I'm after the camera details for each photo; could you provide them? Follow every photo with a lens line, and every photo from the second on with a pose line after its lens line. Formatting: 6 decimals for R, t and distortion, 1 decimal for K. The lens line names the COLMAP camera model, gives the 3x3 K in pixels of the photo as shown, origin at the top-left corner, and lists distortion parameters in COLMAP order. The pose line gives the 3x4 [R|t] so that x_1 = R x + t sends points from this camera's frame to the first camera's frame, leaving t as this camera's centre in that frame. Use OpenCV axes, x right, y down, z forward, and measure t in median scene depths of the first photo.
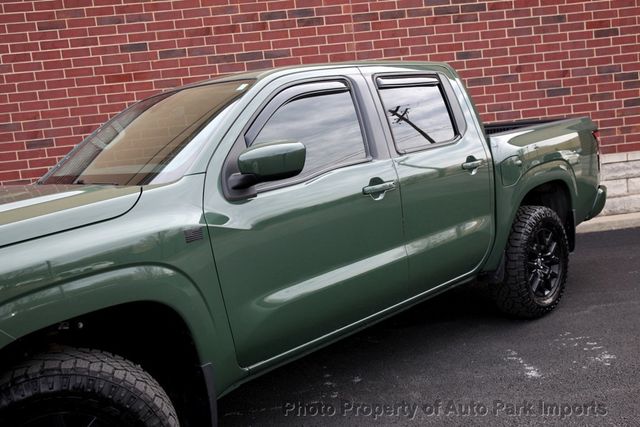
lens RADIAL K [[622.7, 0, 318.4], [0, 622.7, 211.1], [0, 0, 1]] dist [-0.002201, 0.000000]
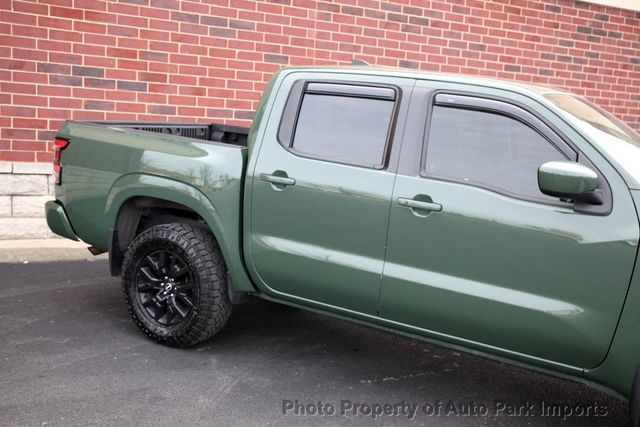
lens RADIAL K [[728.5, 0, 321.0], [0, 728.5, 216.5], [0, 0, 1]] dist [0.024418, 0.000000]
pose [[0.899825, 0.104139, 0.423639, -0.394229], [-0.102103, 0.994392, -0.027571, 0.053905], [-0.424134, -0.018446, 0.905412, -0.055527]]
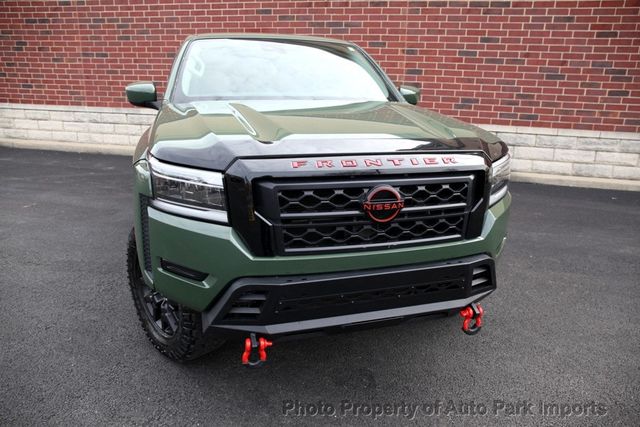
lens RADIAL K [[445.7, 0, 319.0], [0, 445.7, 216.1], [0, 0, 1]] dist [-0.082161, 0.060246]
pose [[0.939838, 0.212410, -0.267557, 0.232772], [-0.163971, 0.967567, 0.192163, 0.000024], [0.299697, -0.136731, 0.944186, -0.070032]]
